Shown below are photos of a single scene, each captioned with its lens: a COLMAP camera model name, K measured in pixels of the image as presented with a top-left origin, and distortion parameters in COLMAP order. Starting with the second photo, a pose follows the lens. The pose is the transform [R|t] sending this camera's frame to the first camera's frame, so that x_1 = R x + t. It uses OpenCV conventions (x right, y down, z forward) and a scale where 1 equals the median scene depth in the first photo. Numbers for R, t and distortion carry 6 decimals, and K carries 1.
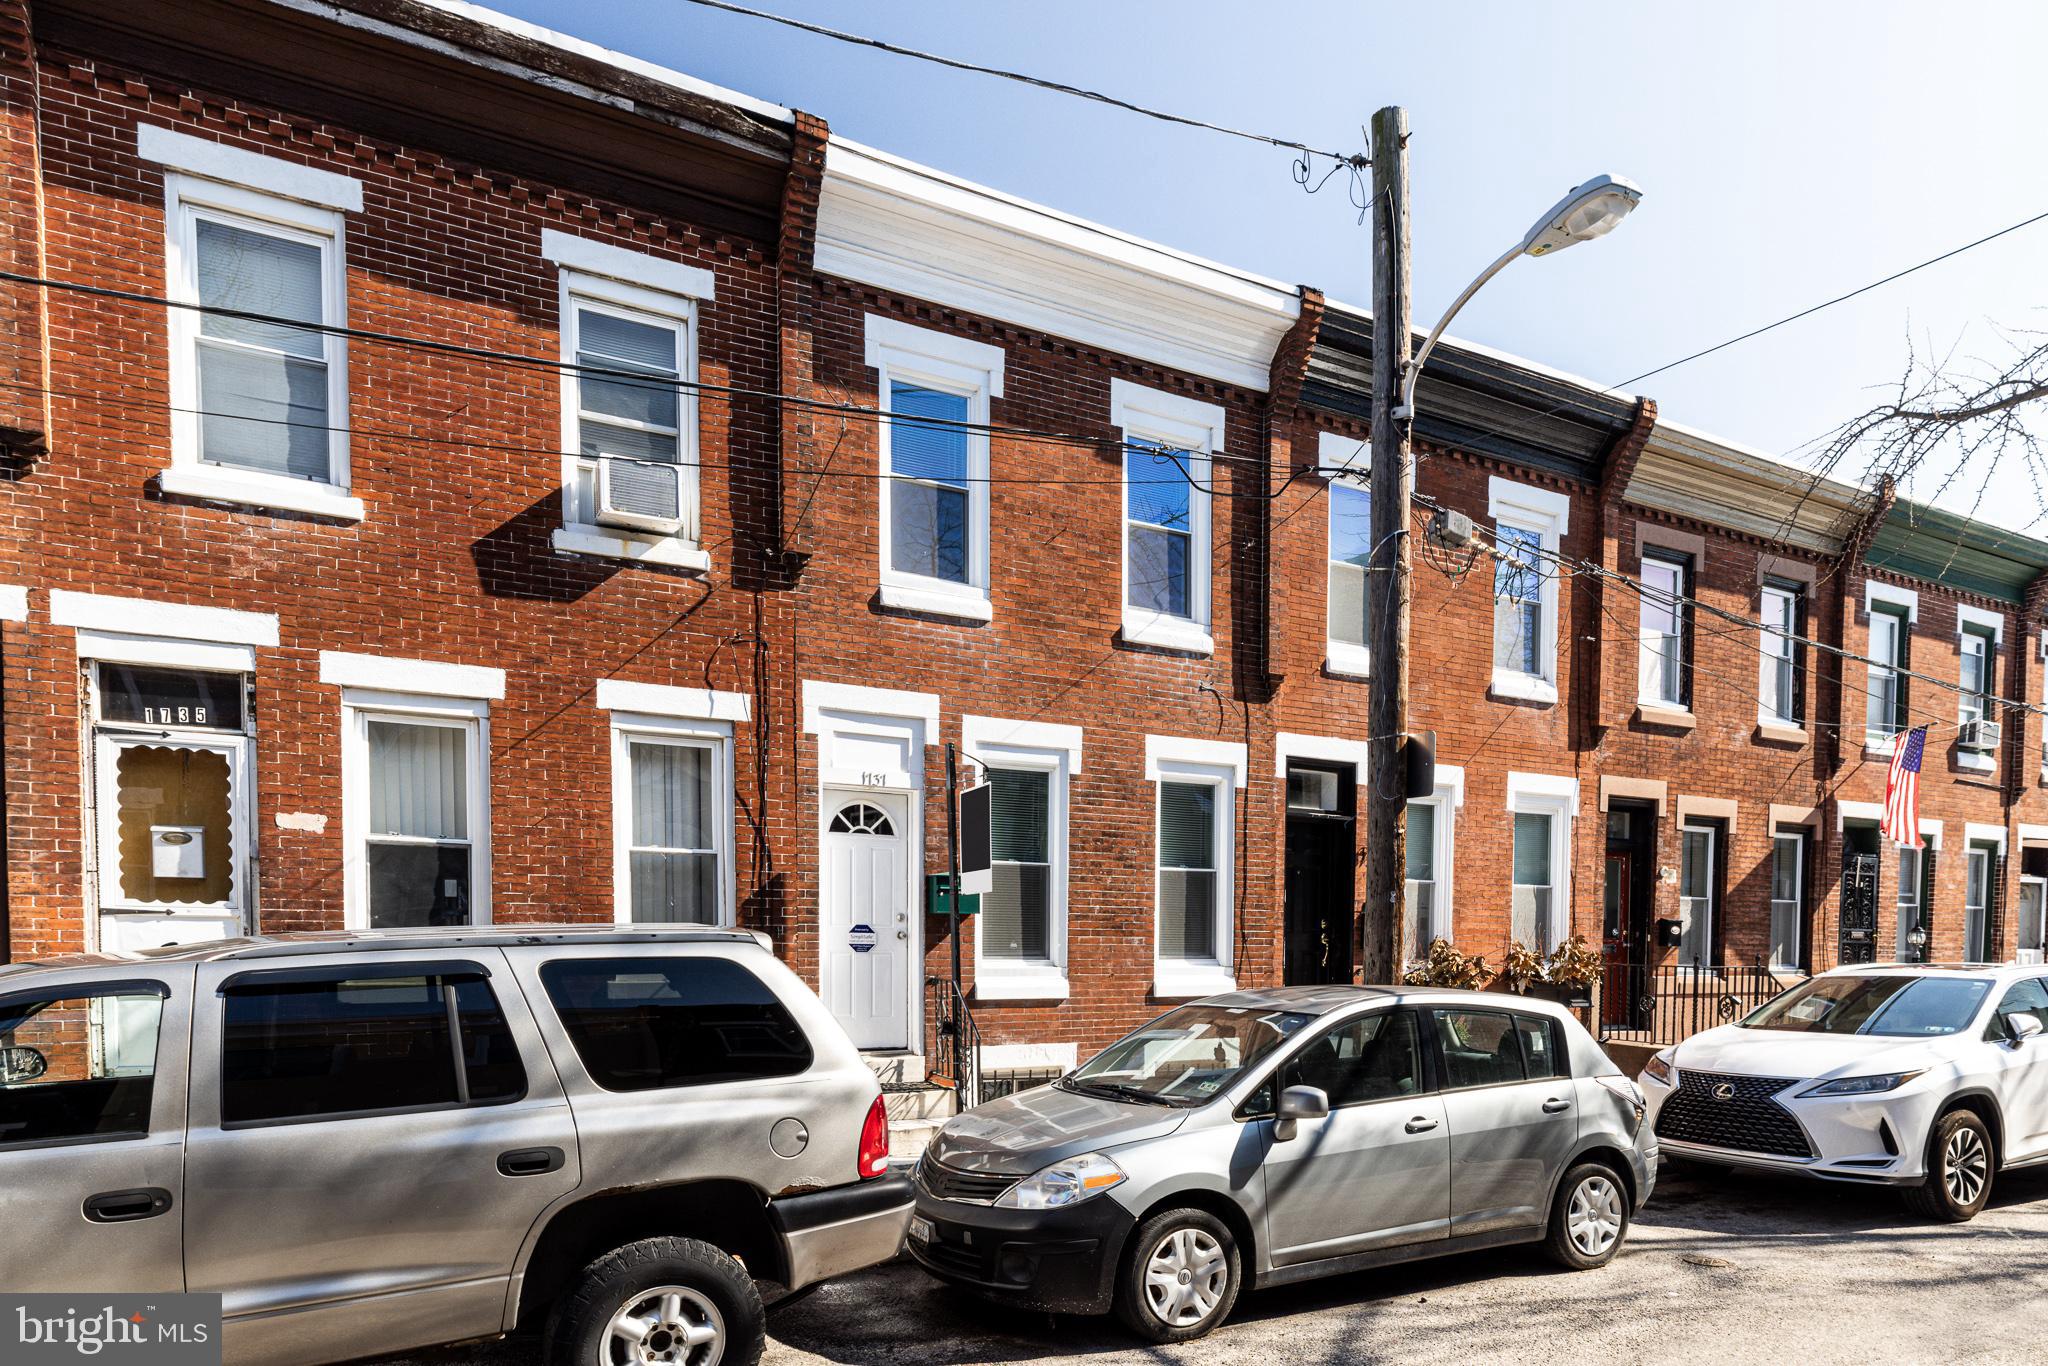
lens RADIAL K [[926.8, 0, 1043.4], [0, 926.8, 693.7], [0, 0, 1]] dist [0.005679, -0.000596]
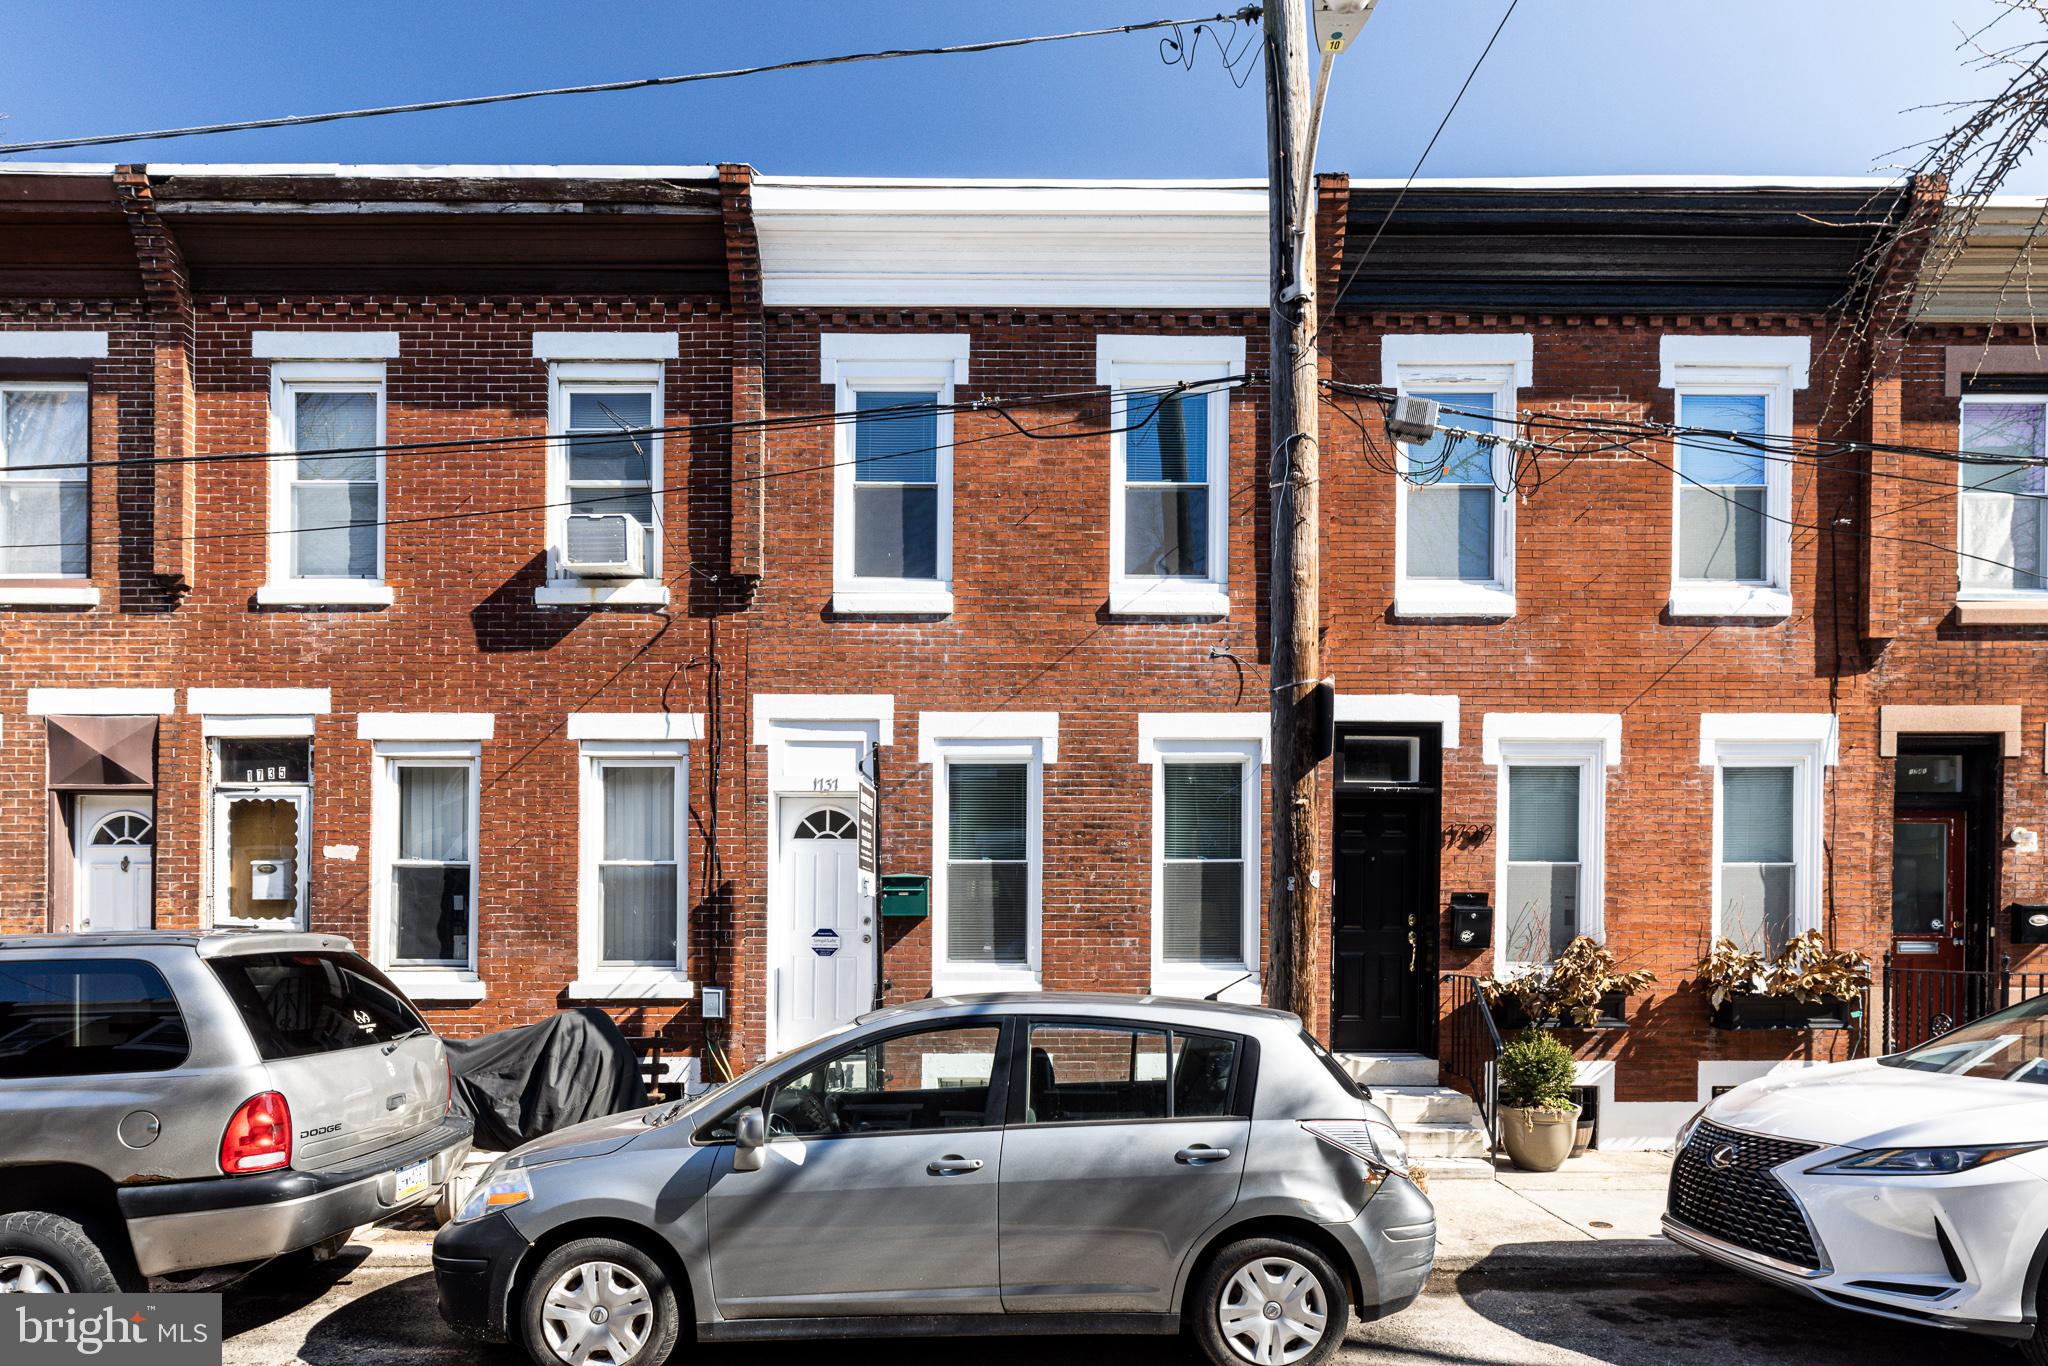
lens RADIAL K [[926.8, 0, 1030.7], [0, 926.8, 685.6], [0, 0, 1]] dist [0.005679, -0.000596]
pose [[0.924670, -0.110370, -0.364423, 0.437105], [0.105291, 0.993865, -0.033846, 0.045924], [0.365923, -0.007074, 0.930618, 0.150644]]
